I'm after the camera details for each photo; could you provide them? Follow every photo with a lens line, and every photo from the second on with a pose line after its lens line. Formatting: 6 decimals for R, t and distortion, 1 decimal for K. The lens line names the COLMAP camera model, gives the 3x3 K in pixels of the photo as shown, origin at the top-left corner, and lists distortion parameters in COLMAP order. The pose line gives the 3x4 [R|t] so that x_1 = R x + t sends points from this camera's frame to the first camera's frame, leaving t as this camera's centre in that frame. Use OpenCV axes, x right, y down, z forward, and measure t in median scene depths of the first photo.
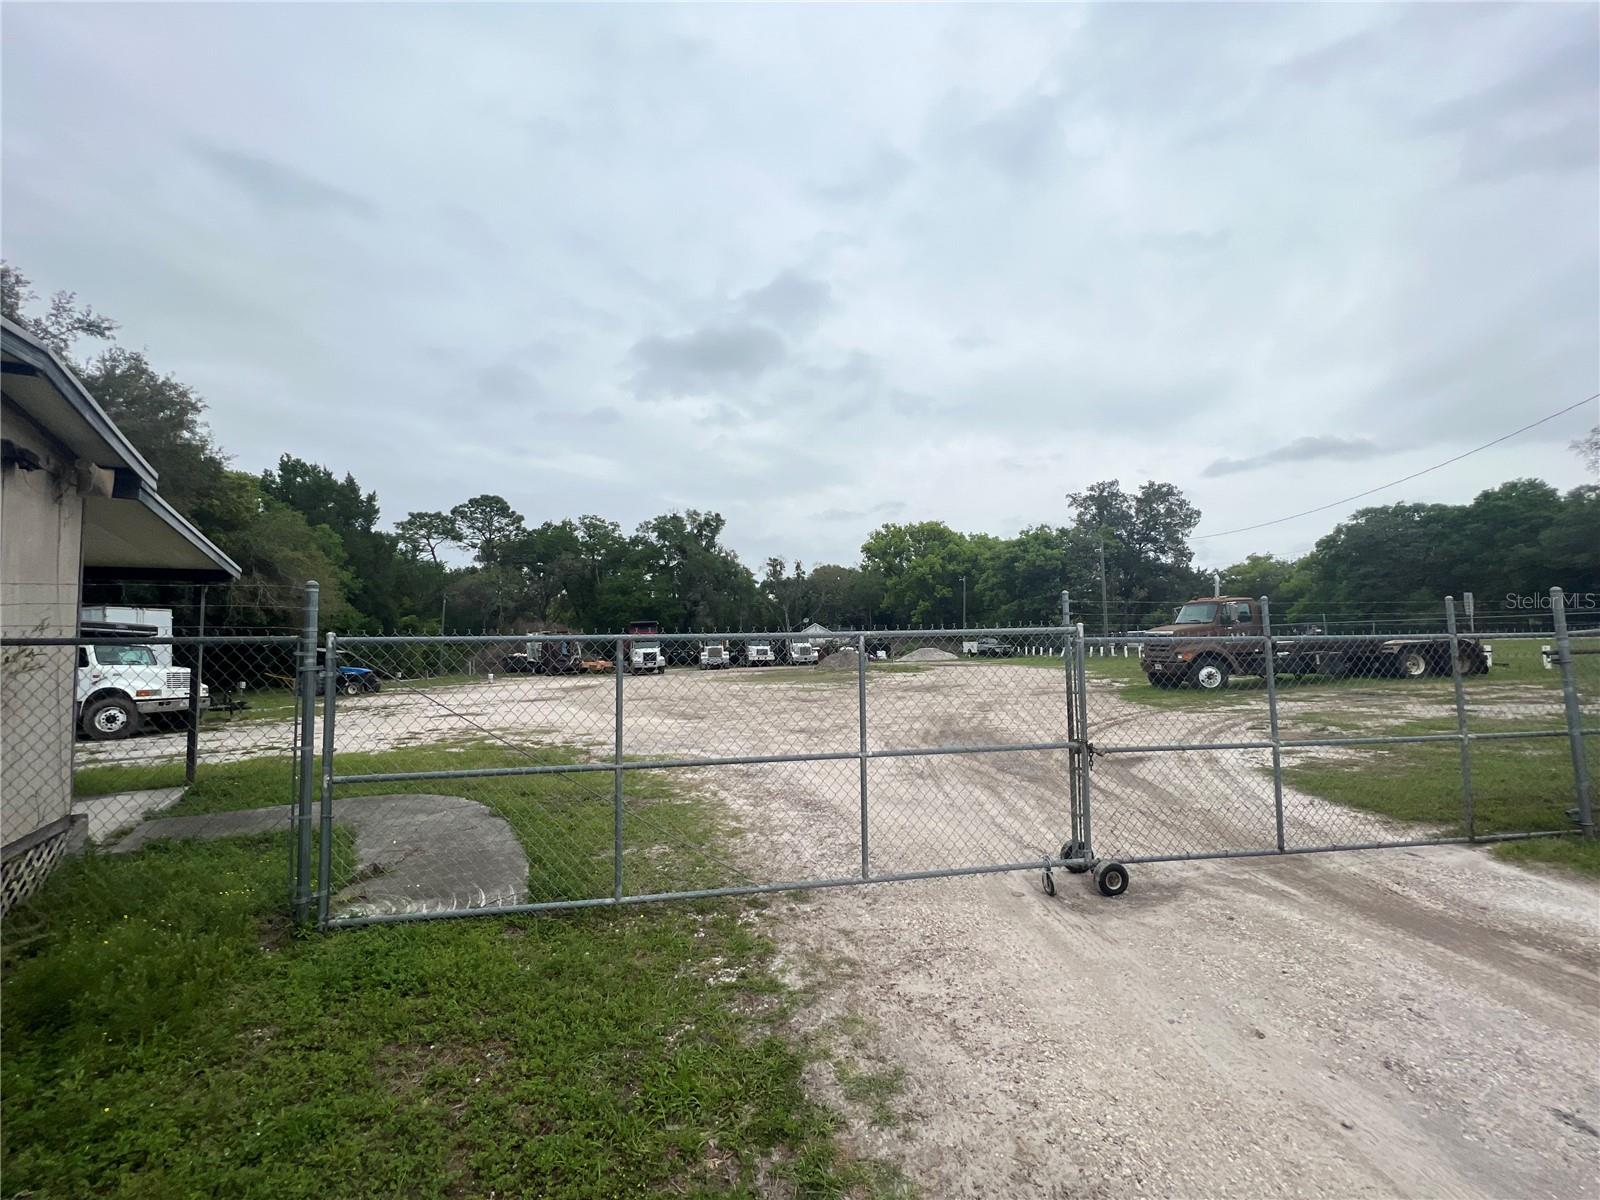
lens RADIAL K [[639.4, 0, 798.2], [0, 639.4, 599.5], [0, 0, 1]] dist [-0.001621, 0.000085]
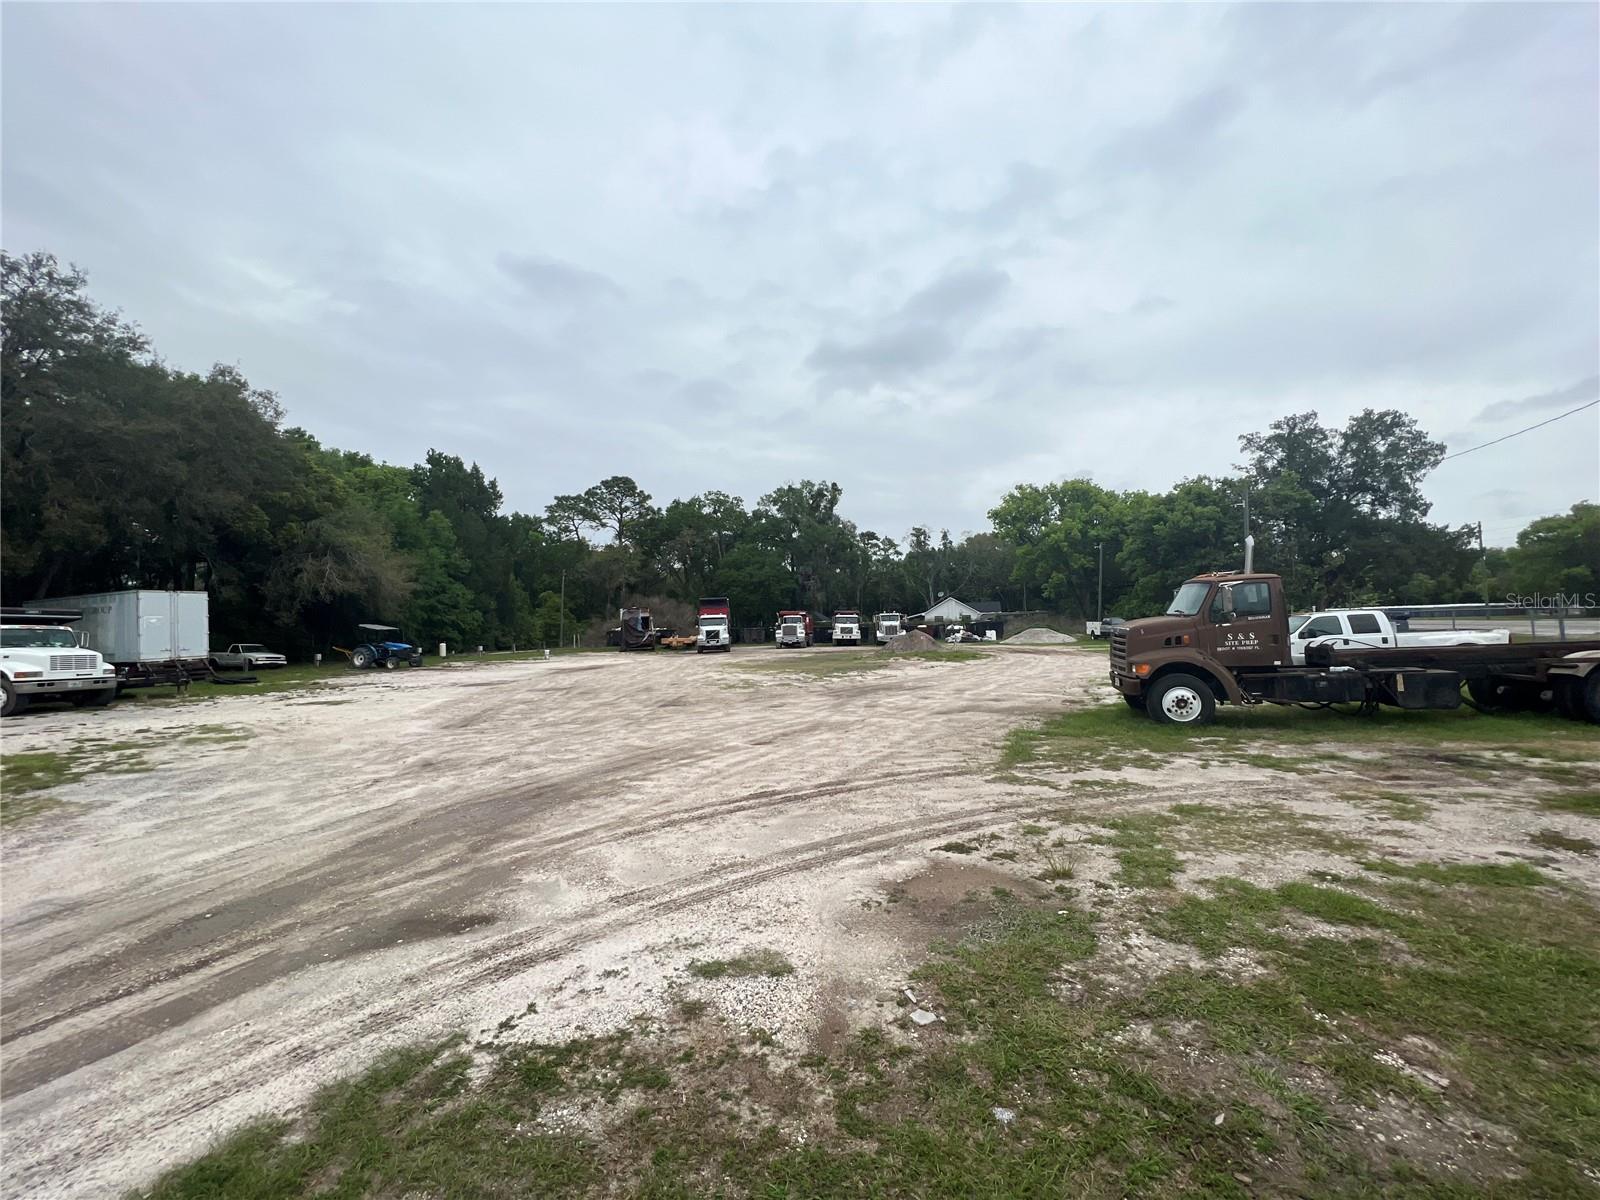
lens RADIAL K [[639.4, 0, 799.6], [0, 639.4, 598.4], [0, 0, 1]] dist [-0.001621, 0.000085]
pose [[0.958314, 0.000950, -0.285715, 0.126747], [0.011256, 0.999093, 0.041075, -0.002580], [0.285495, -0.042578, 0.957434, 0.084507]]
